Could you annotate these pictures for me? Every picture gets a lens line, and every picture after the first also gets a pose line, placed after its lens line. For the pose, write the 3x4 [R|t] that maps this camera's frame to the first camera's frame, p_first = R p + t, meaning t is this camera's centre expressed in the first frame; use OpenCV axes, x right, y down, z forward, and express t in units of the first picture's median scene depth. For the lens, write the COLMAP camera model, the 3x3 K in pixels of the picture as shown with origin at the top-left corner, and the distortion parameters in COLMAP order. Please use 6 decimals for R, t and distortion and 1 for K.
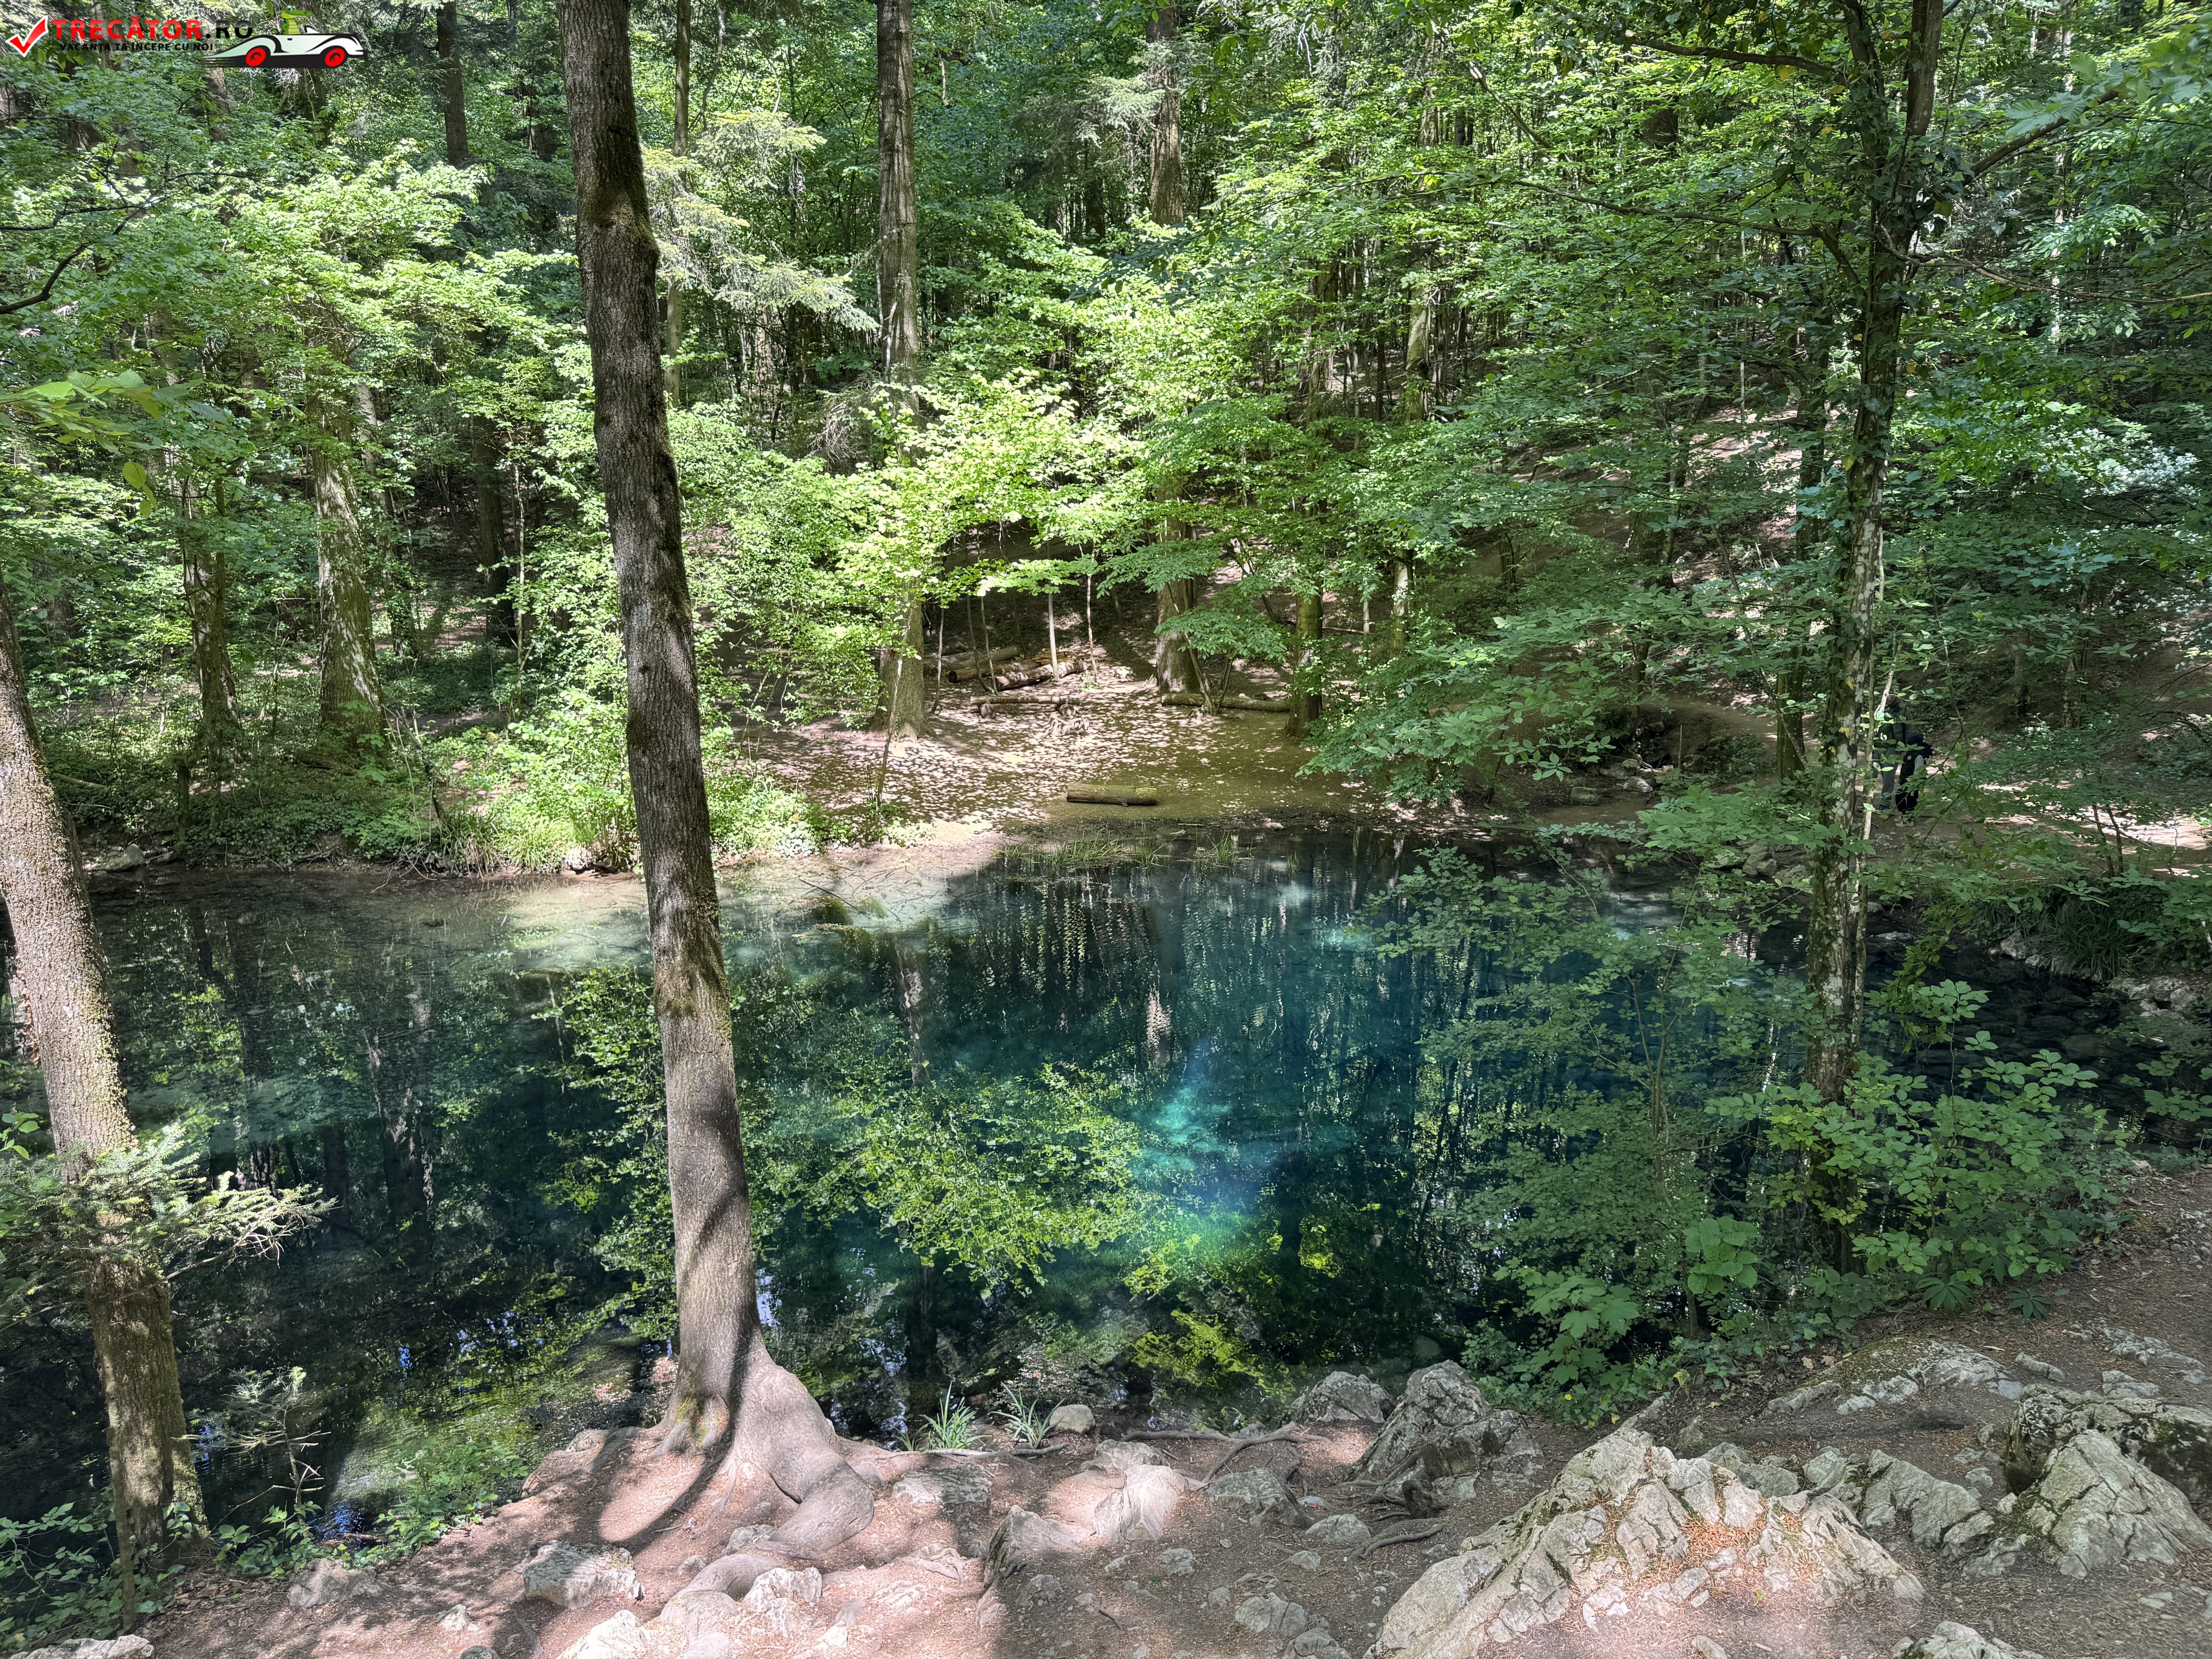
lens RADIAL K [[1556.4, 0, 1113.7], [0, 1556.4, 852.1], [0, 0, 1]] dist [0.066562, -0.074632]
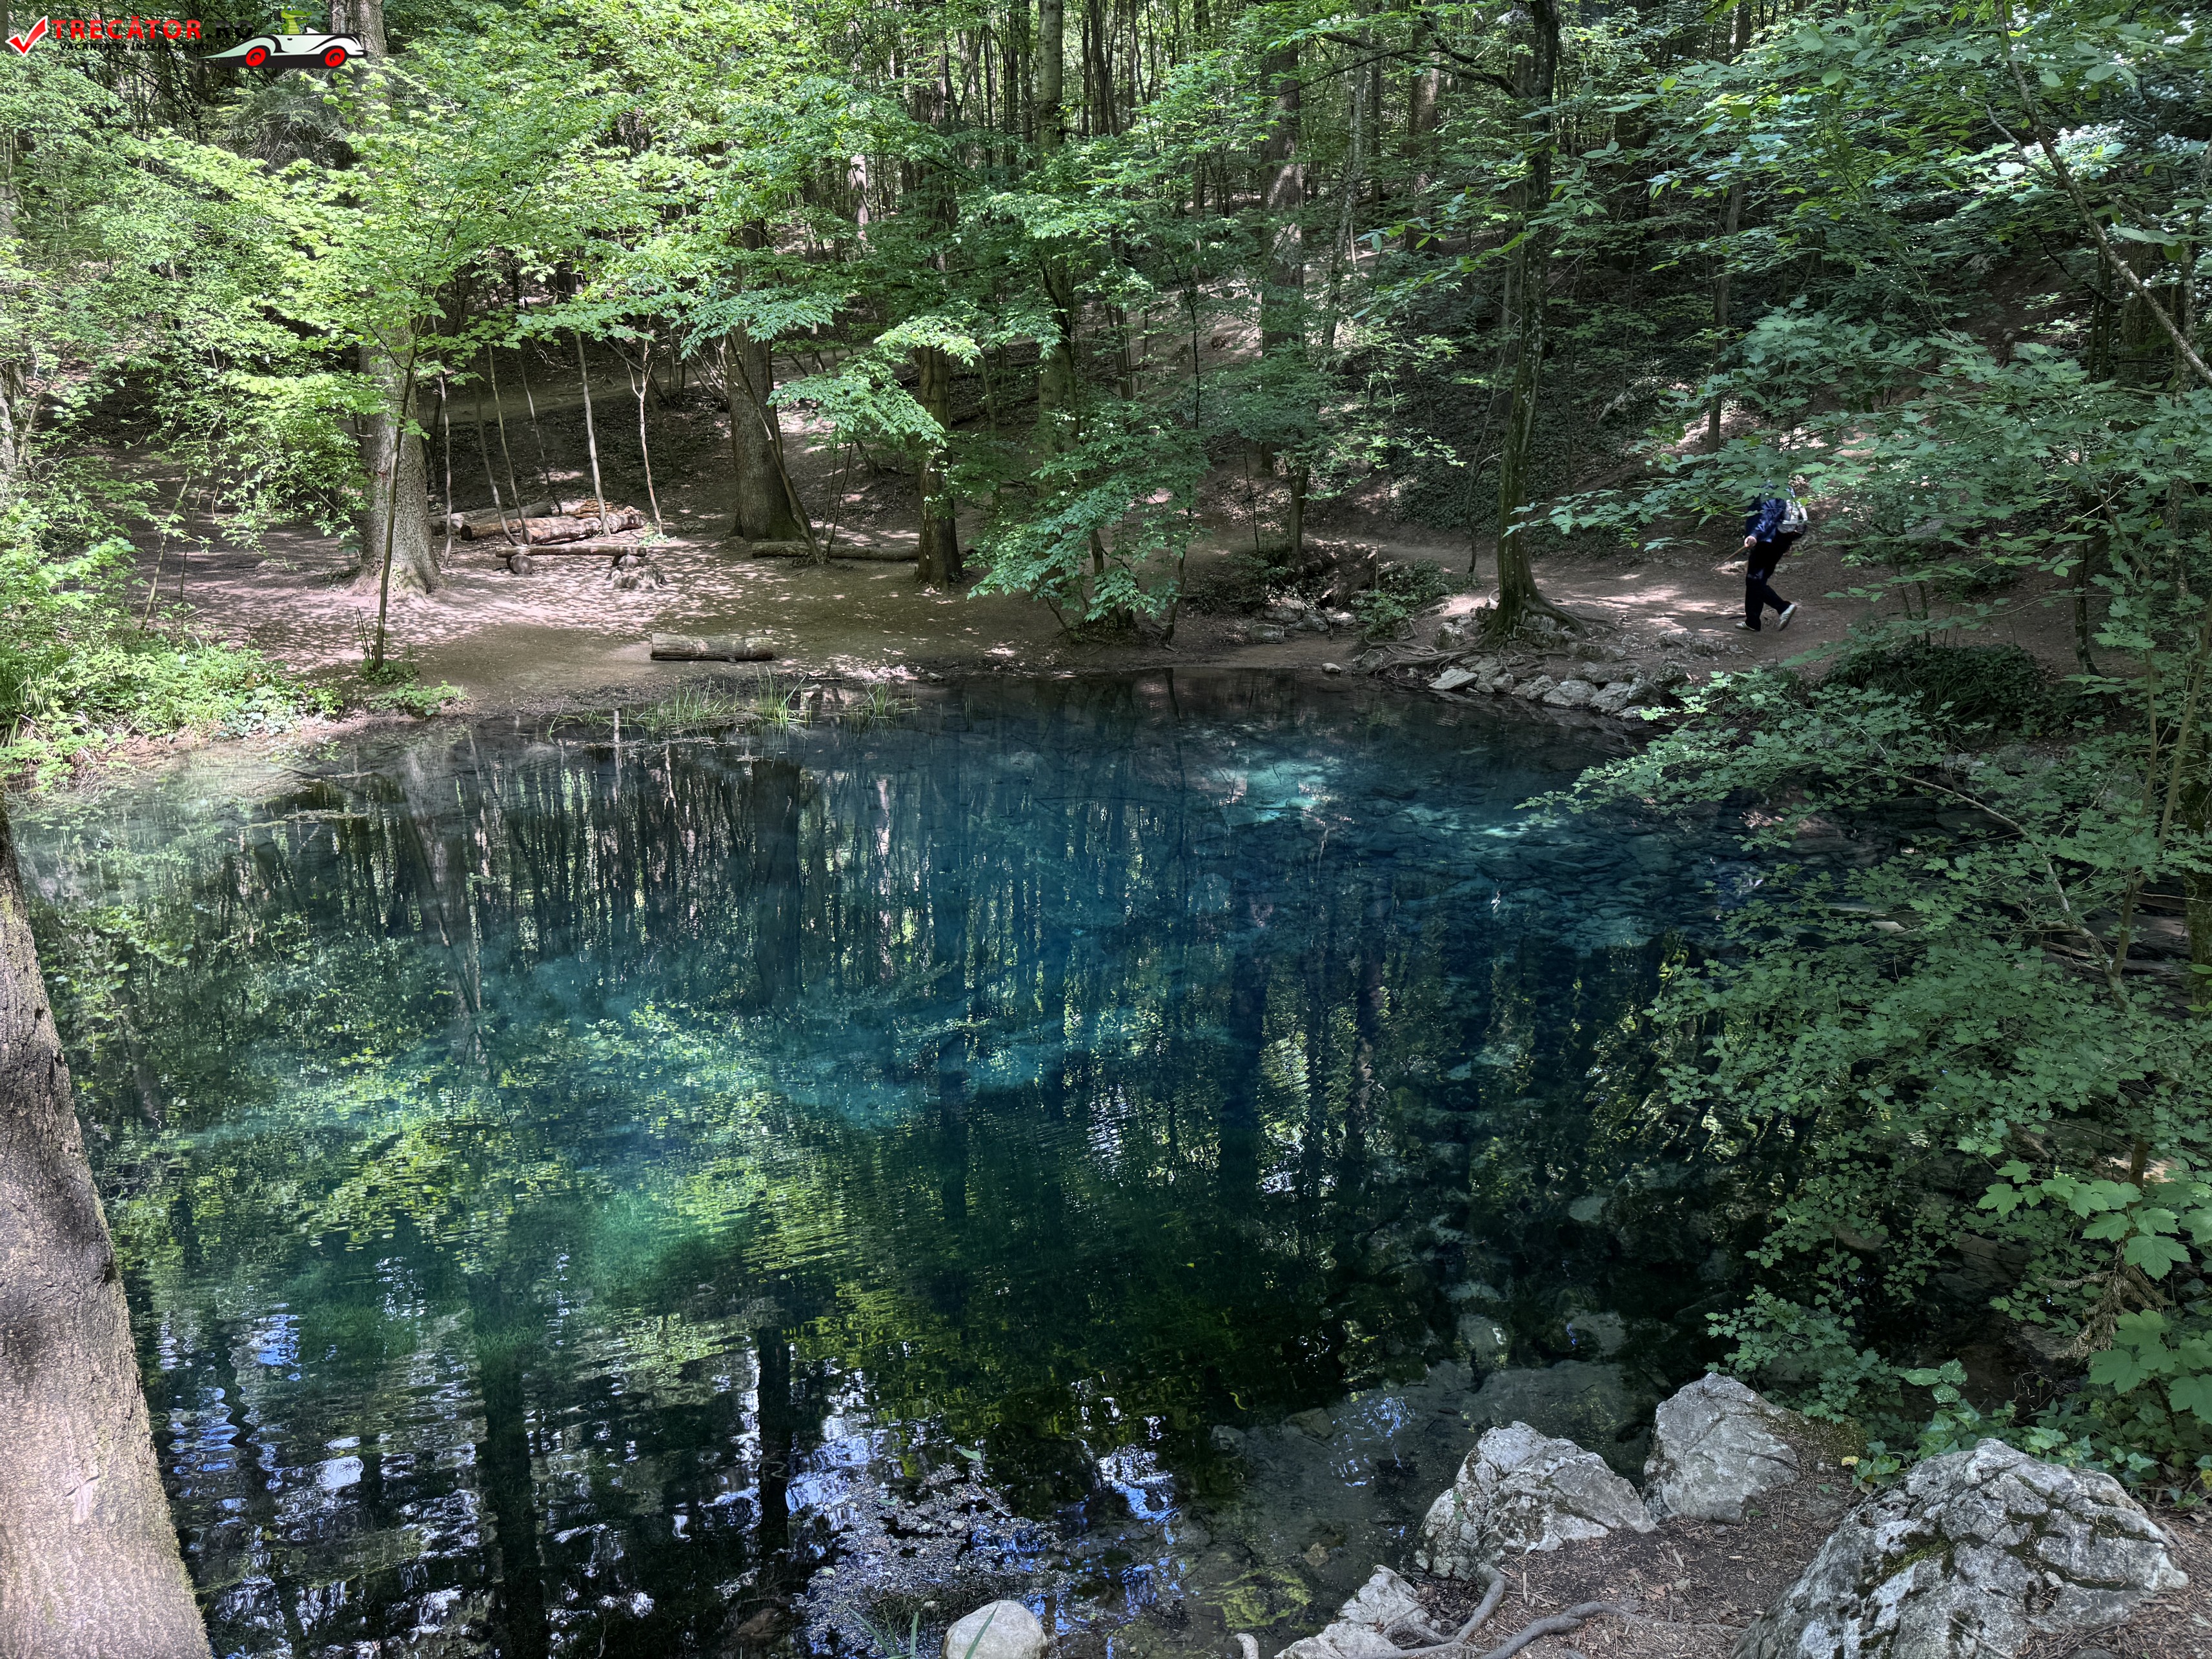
lens RADIAL K [[1556.4, 0, 1117.7], [0, 1556.4, 836.6], [0, 0, 1]] dist [0.066562, -0.074632]
pose [[0.956903, -0.076300, 0.280204, -0.024963], [0.068877, 0.996966, 0.036256, 0.031588], [-0.282121, -0.015394, 0.959255, 0.148735]]
